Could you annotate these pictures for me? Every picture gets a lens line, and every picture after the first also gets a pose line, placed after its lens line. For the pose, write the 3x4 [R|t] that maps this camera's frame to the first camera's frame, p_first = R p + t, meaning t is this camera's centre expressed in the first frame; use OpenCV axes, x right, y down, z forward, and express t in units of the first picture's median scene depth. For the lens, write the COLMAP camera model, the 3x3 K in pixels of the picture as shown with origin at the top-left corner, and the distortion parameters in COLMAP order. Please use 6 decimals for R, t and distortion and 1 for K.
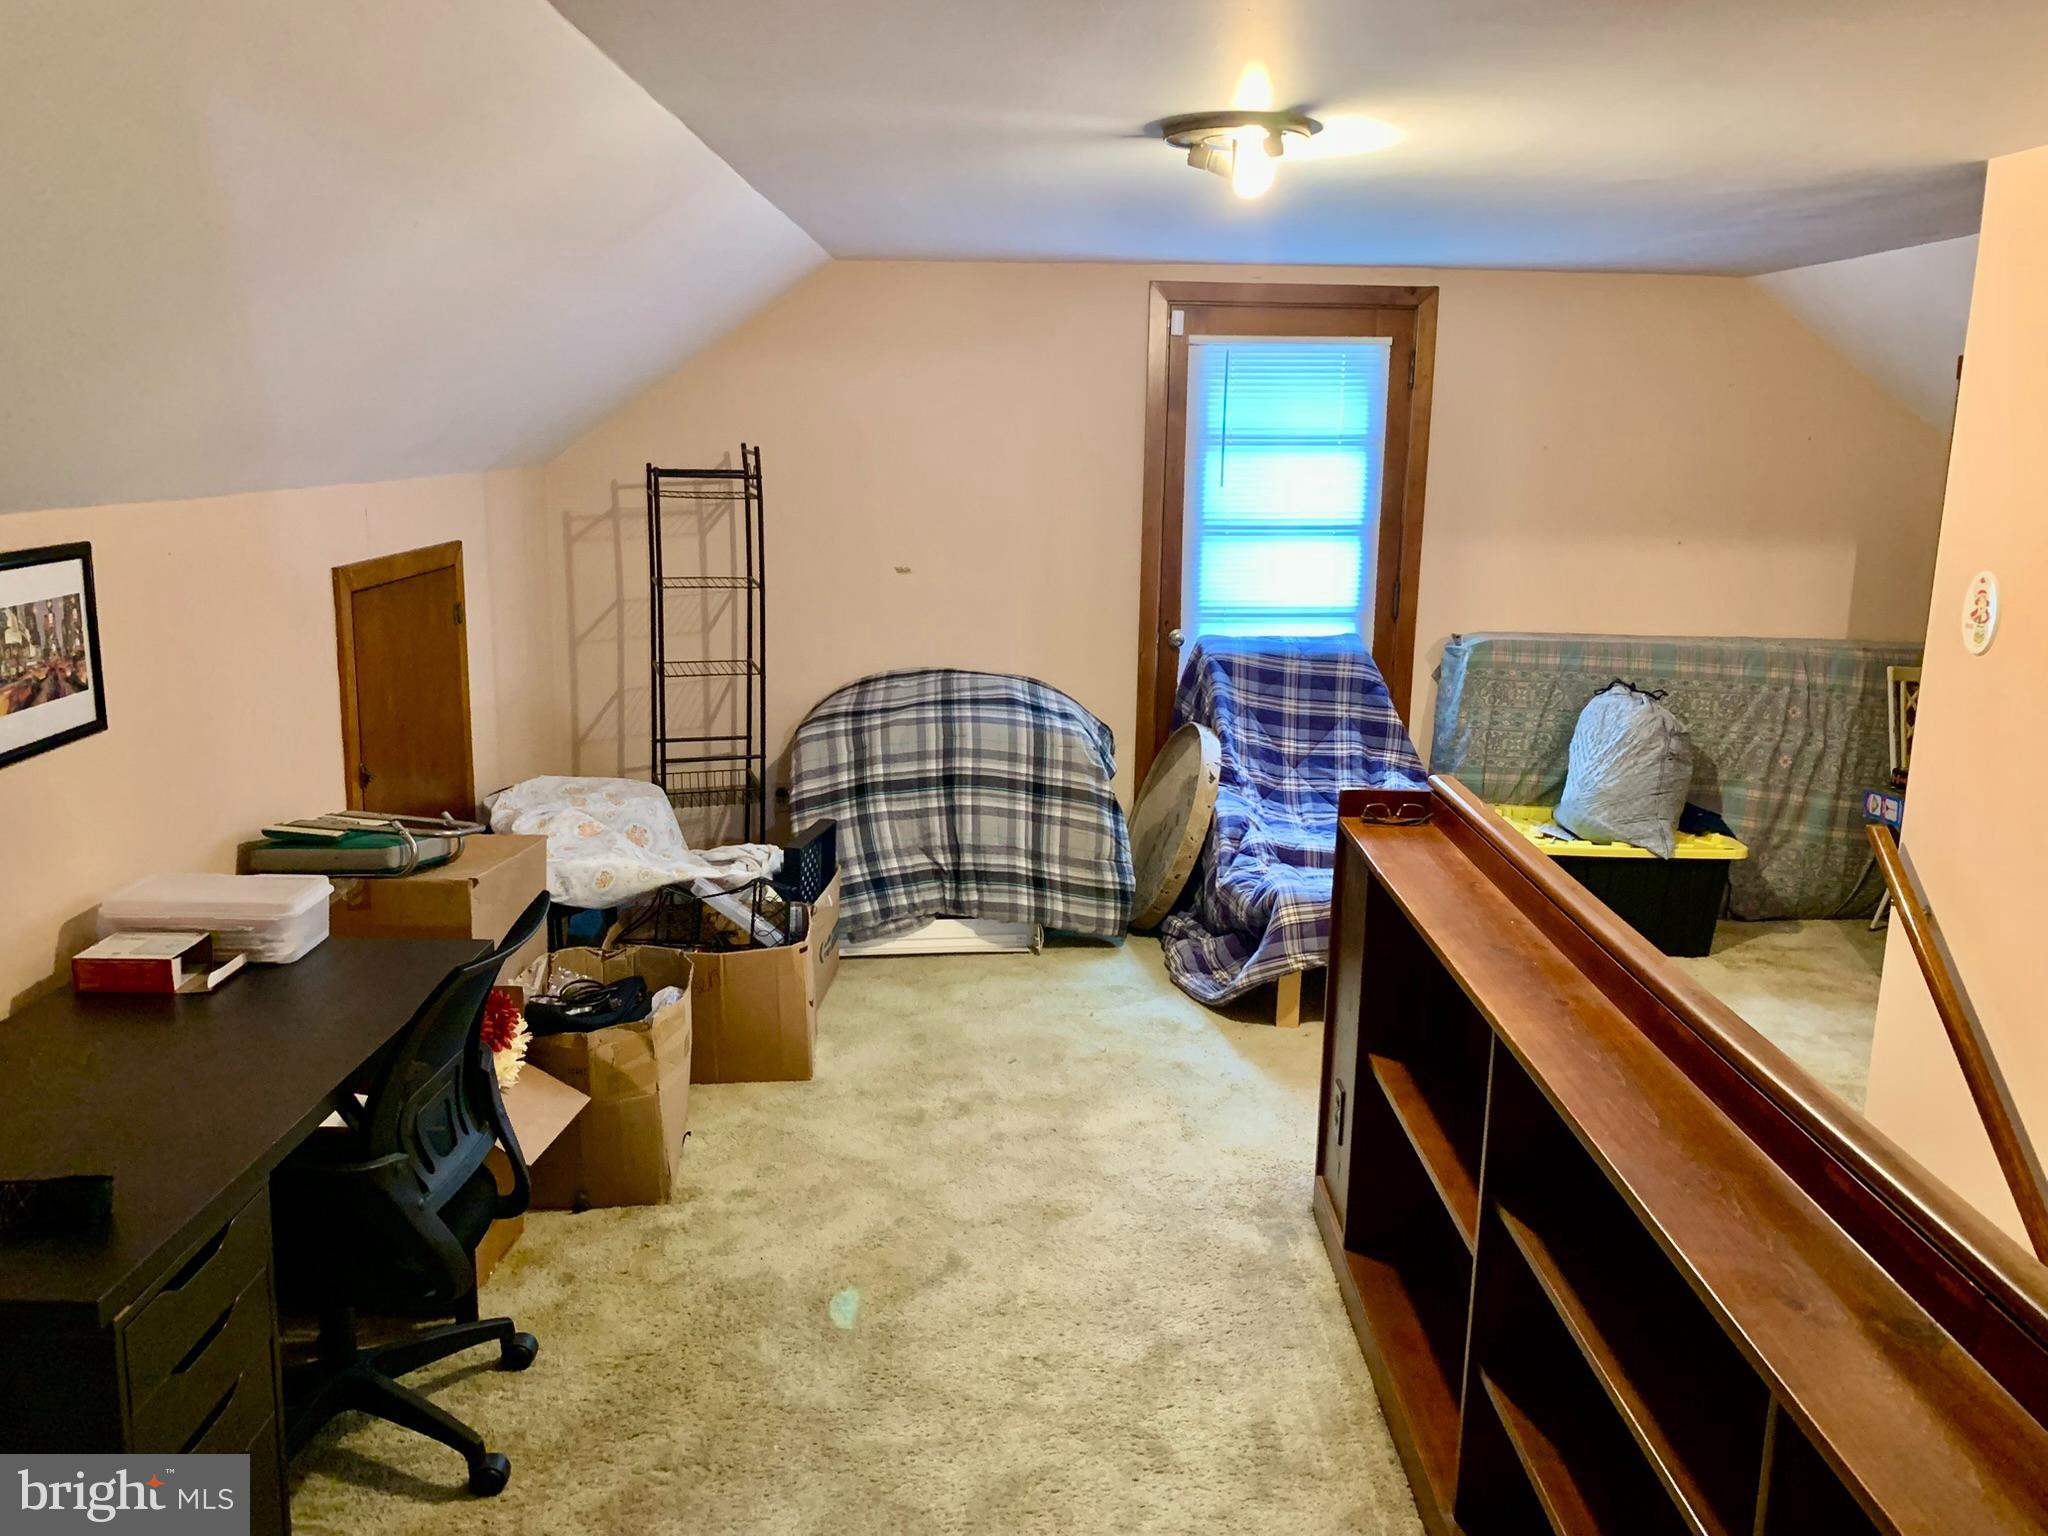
lens RADIAL K [[1573.0, 0, 1030.8], [0, 1573.0, 752.2], [0, 0, 1]] dist [0.032310, -0.041966]
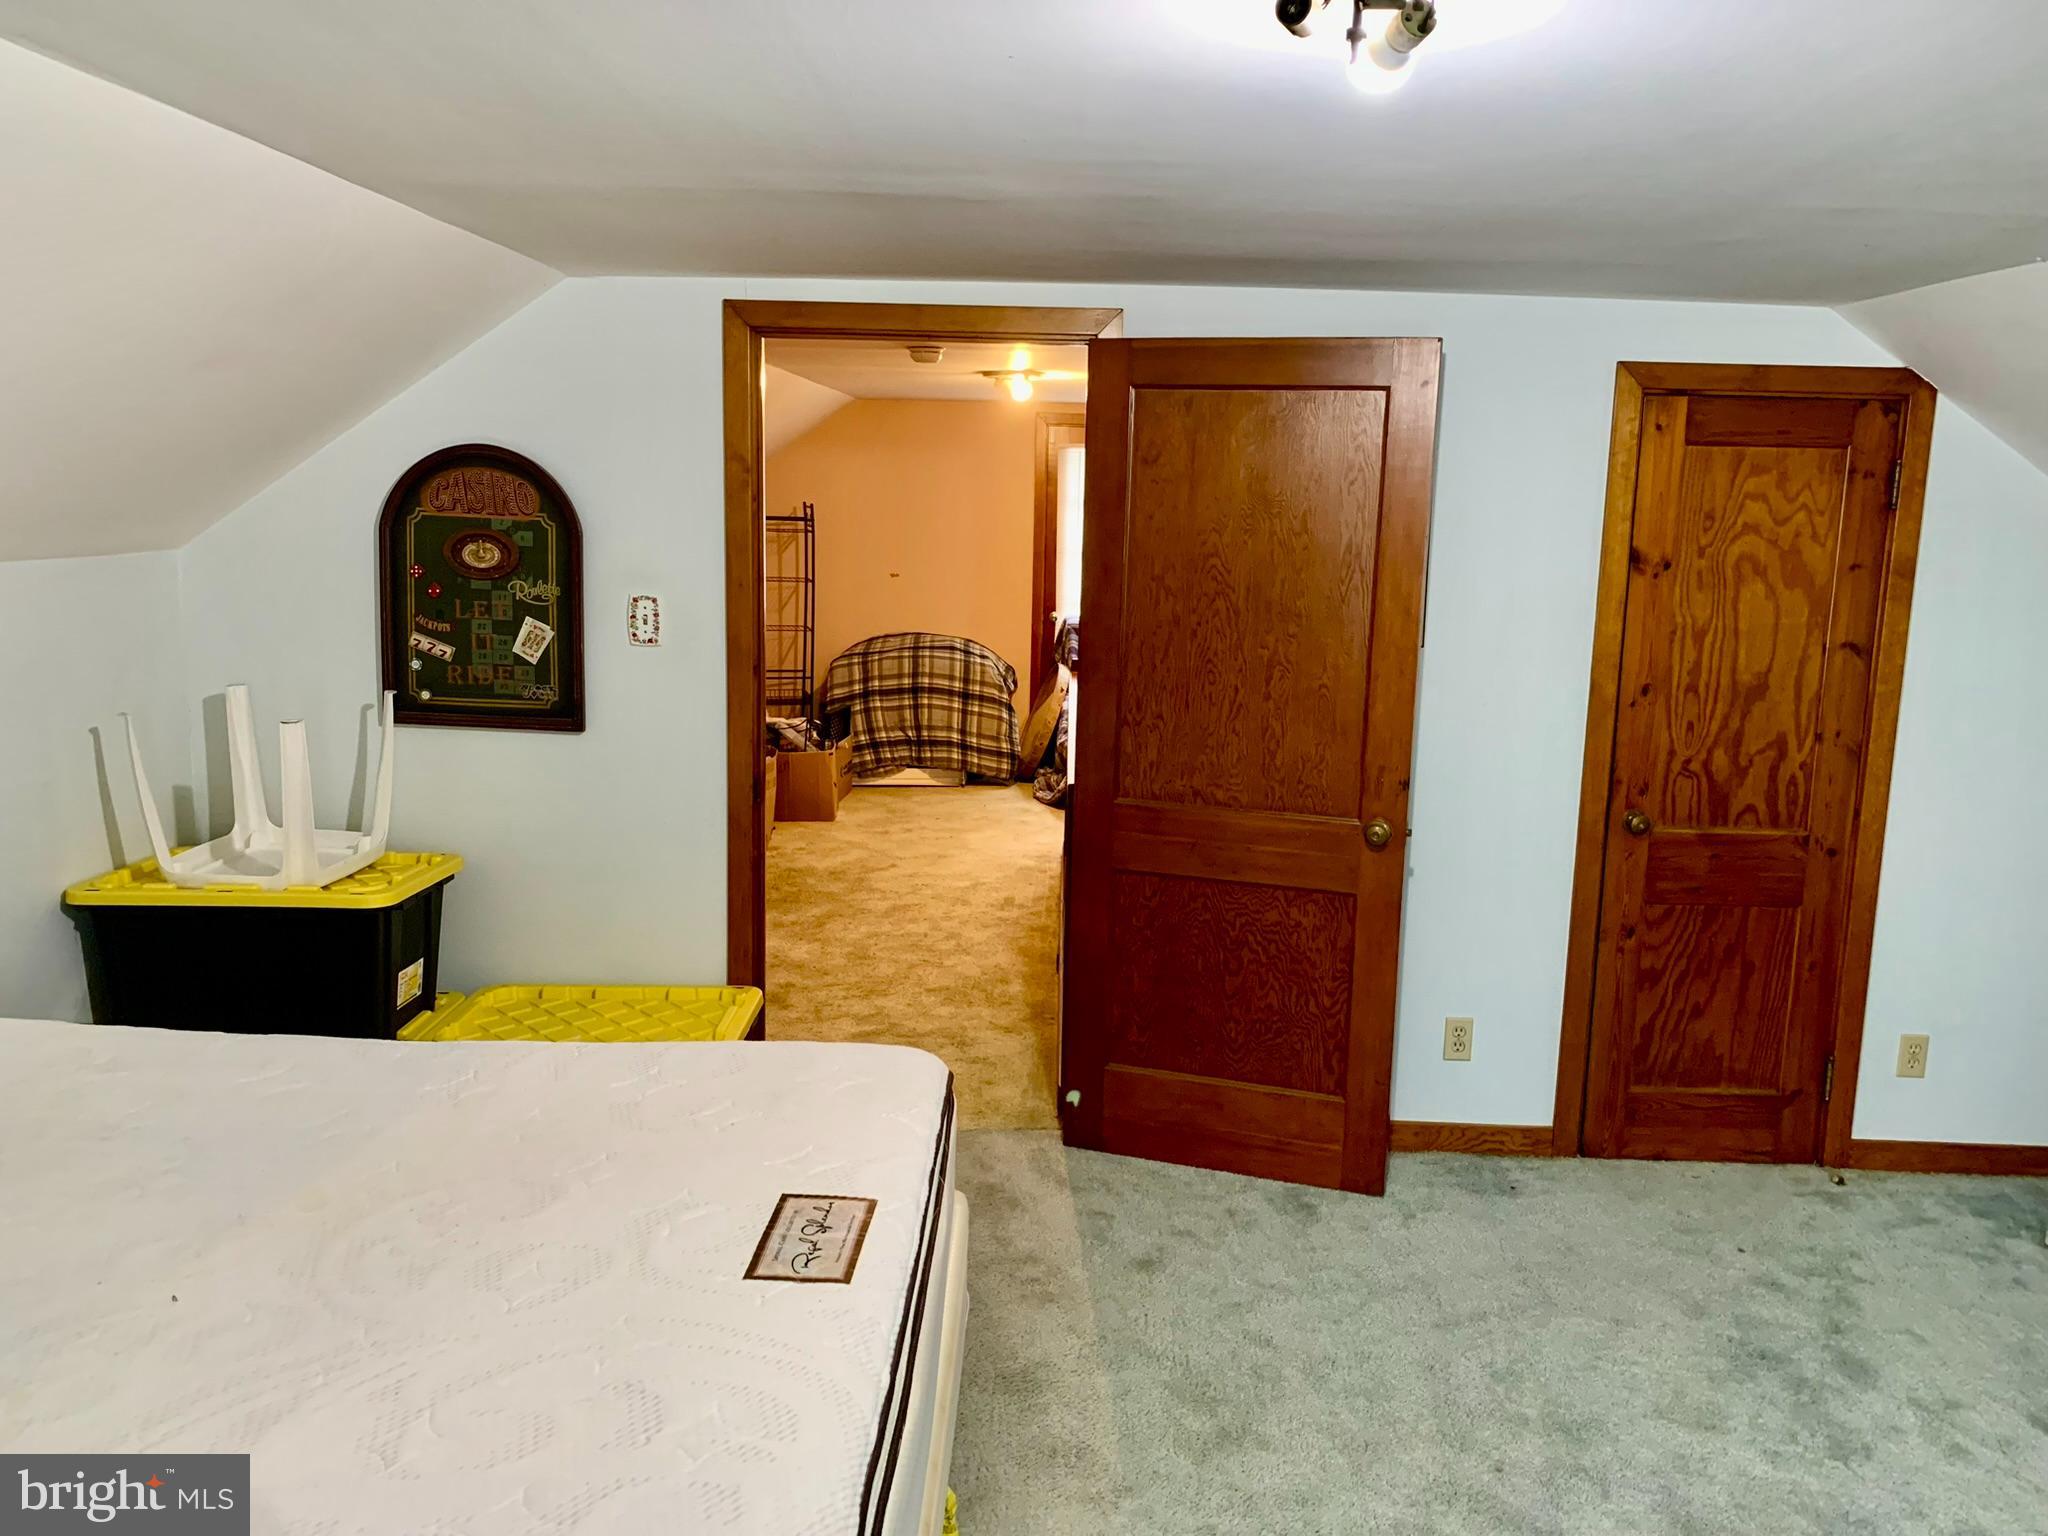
lens RADIAL K [[1573.0, 0, 1010.9], [0, 1573.0, 747.7], [0, 0, 1]] dist [0.032310, -0.041966]
pose [[0.999050, 0.010977, -0.042183, 0.132533], [-0.012665, 0.999121, -0.039973, 0.153647], [0.041707, 0.040469, 0.998310, -0.776925]]
